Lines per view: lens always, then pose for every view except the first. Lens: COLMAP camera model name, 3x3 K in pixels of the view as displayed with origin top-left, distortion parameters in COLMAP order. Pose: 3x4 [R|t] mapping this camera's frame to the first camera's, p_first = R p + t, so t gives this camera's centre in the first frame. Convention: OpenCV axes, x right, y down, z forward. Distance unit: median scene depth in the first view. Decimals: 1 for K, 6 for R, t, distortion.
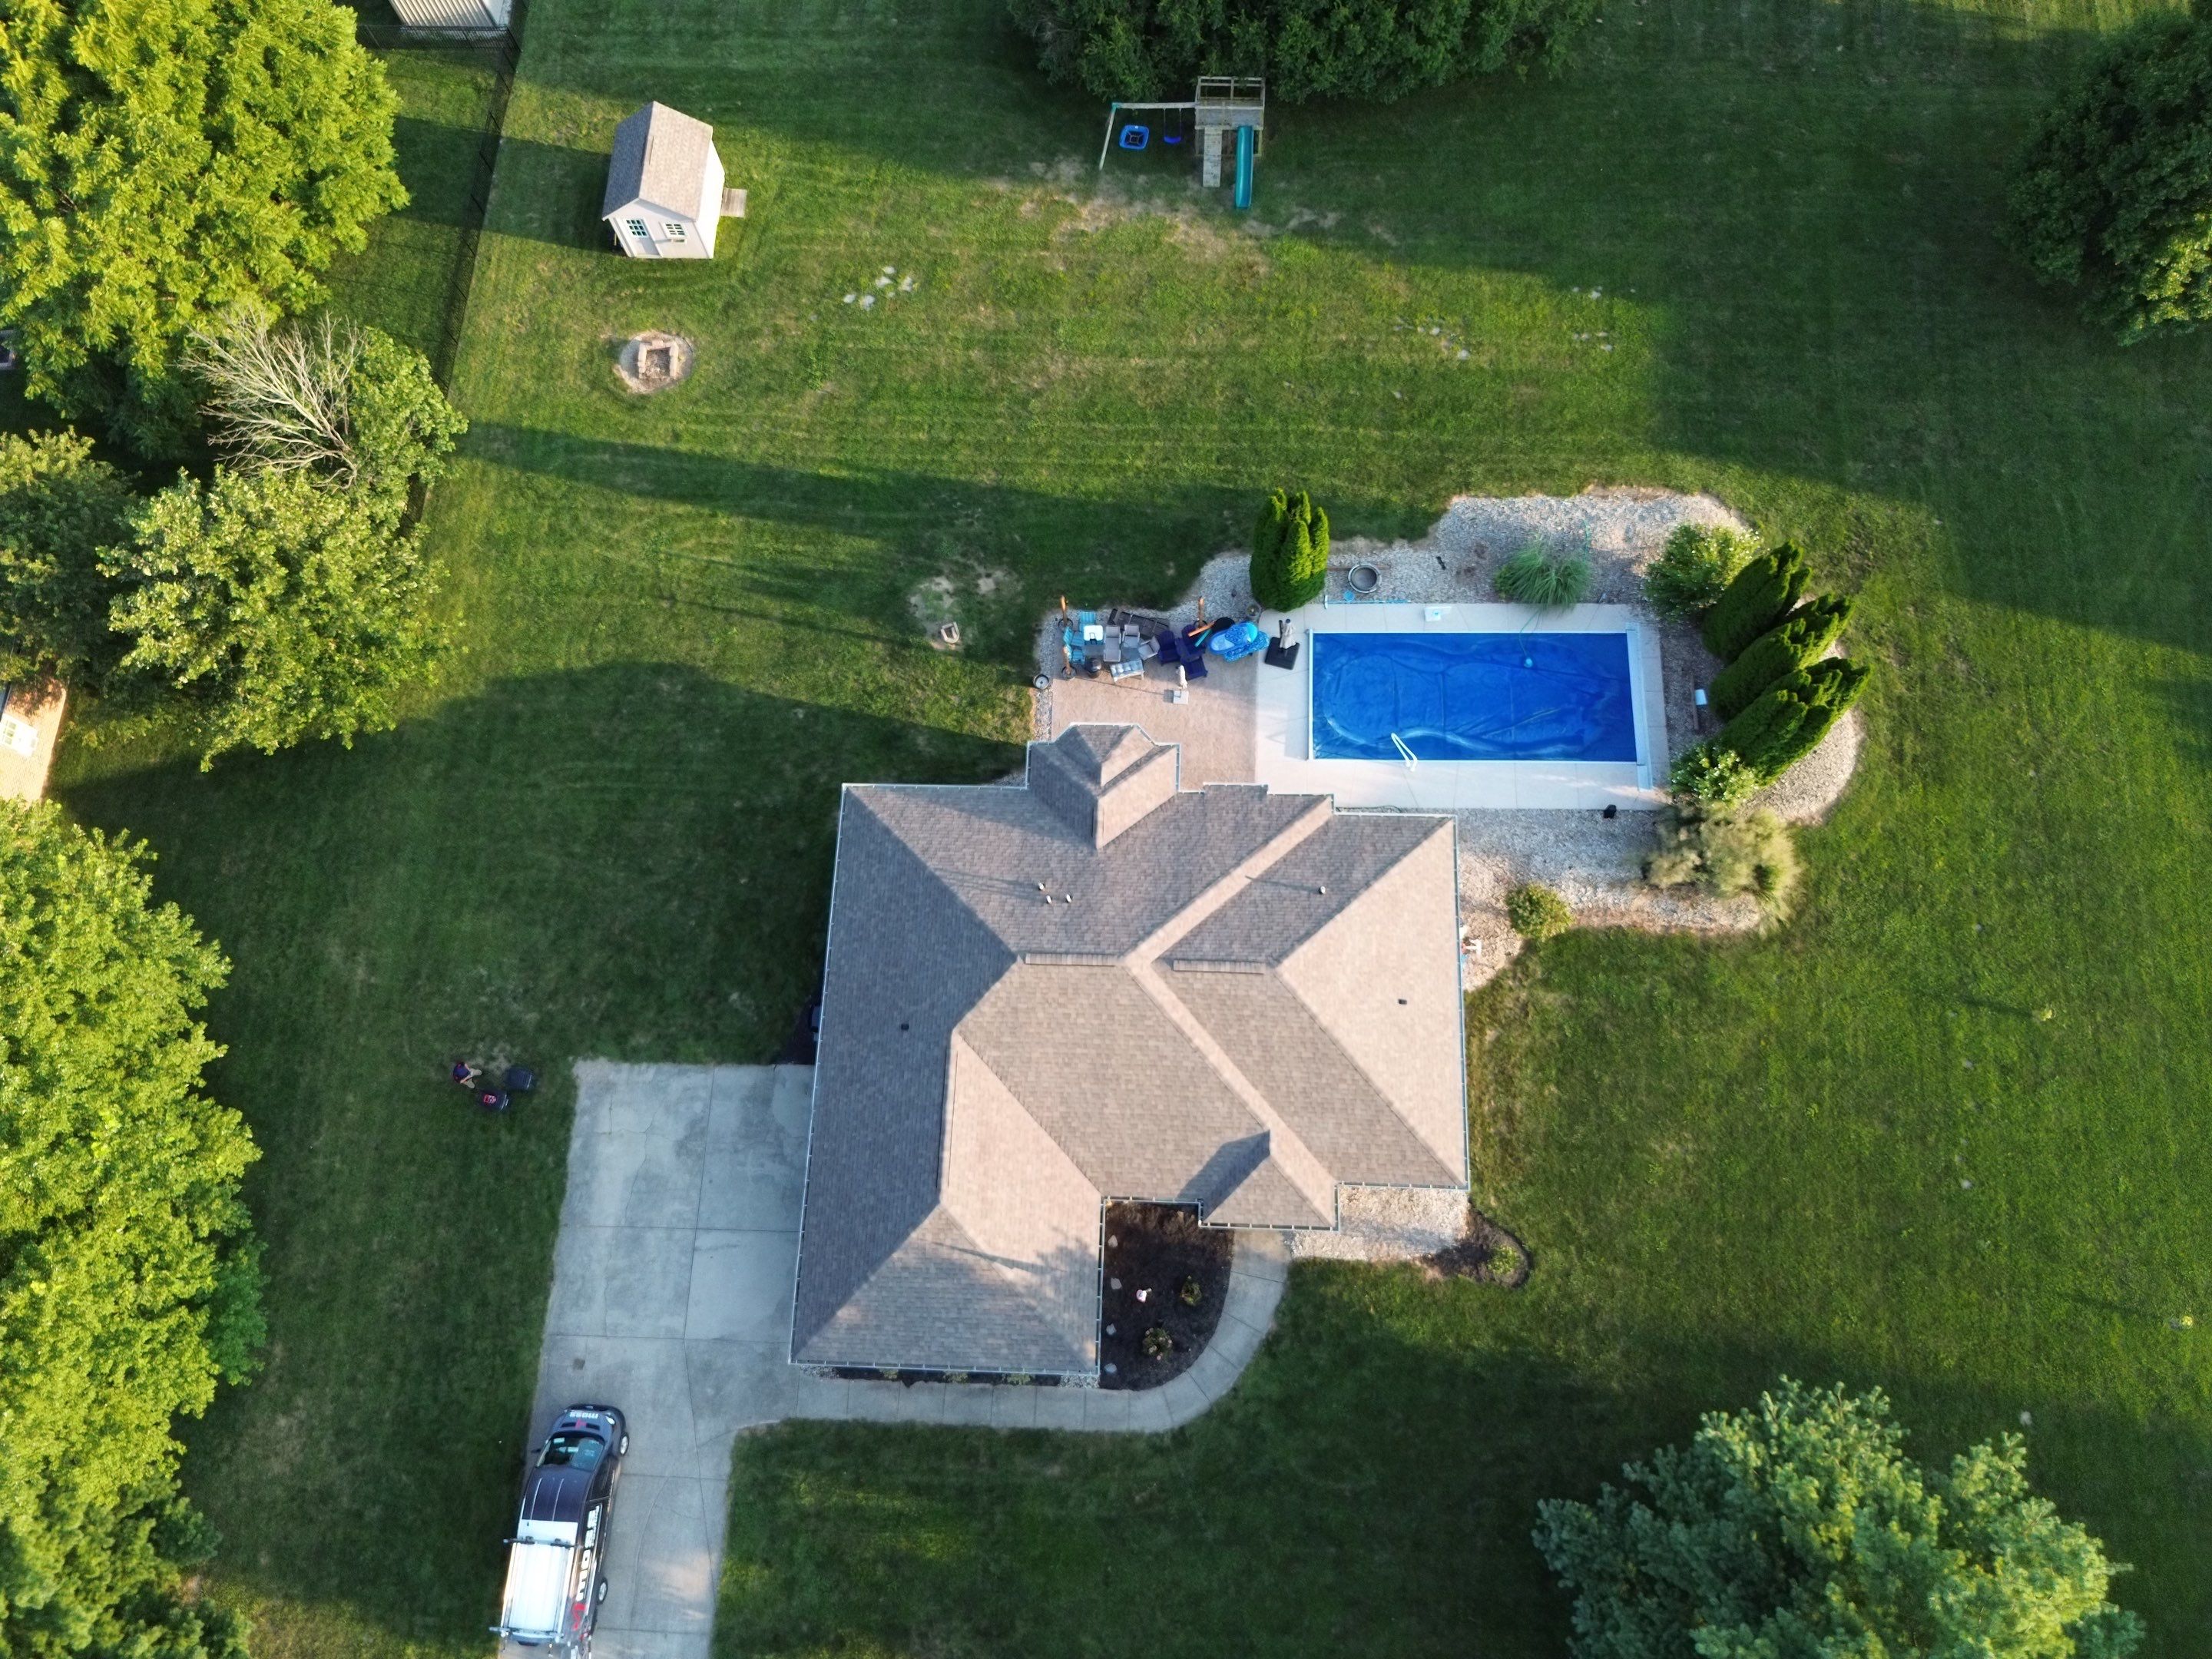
lens RADIAL K [[1574.4, 0, 1086.6], [0, 1574.4, 835.4], [0, 0, 1]] dist [0.153024, -0.230364]
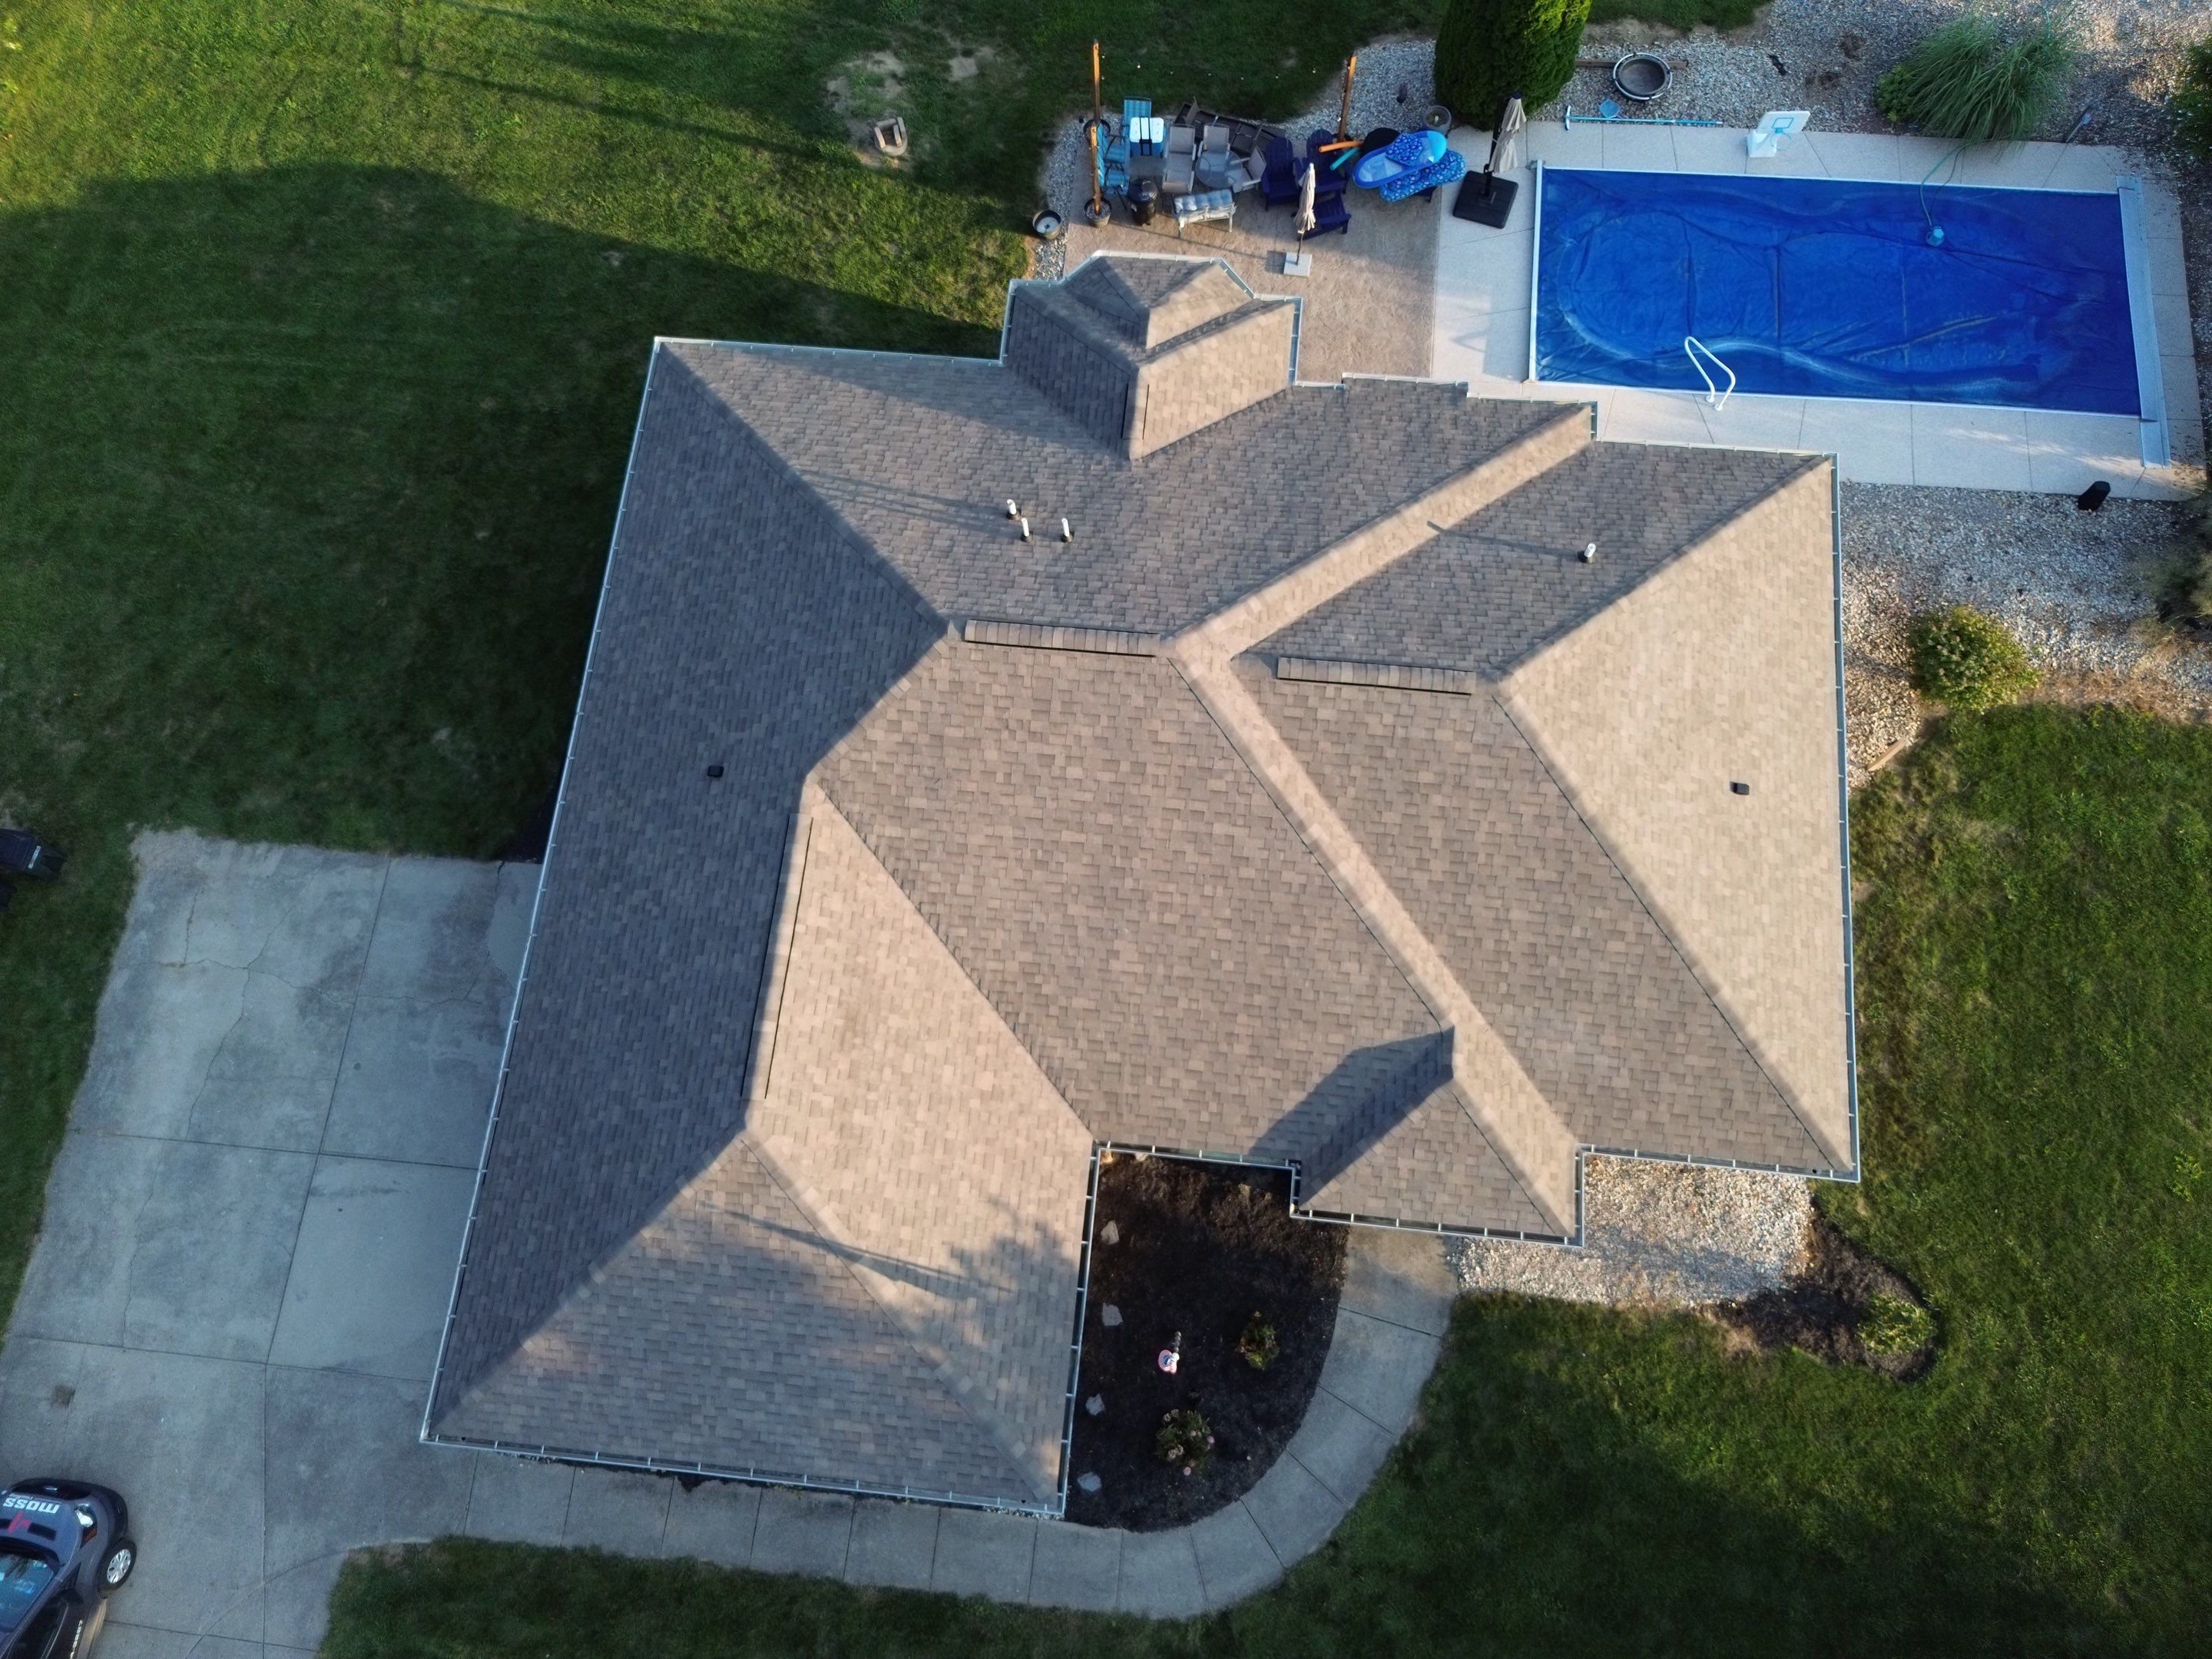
lens RADIAL K [[1572.2, 0, 1084.0], [0, 1572.2, 825.1], [0, 0, 1]] dist [0.071820, -0.030601]
pose [[0.997723, 0.066479, -0.011415, 0.005175], [-0.066379, 0.997754, 0.008984, 0.119453], [0.011986, -0.008206, 0.999894, 0.487295]]
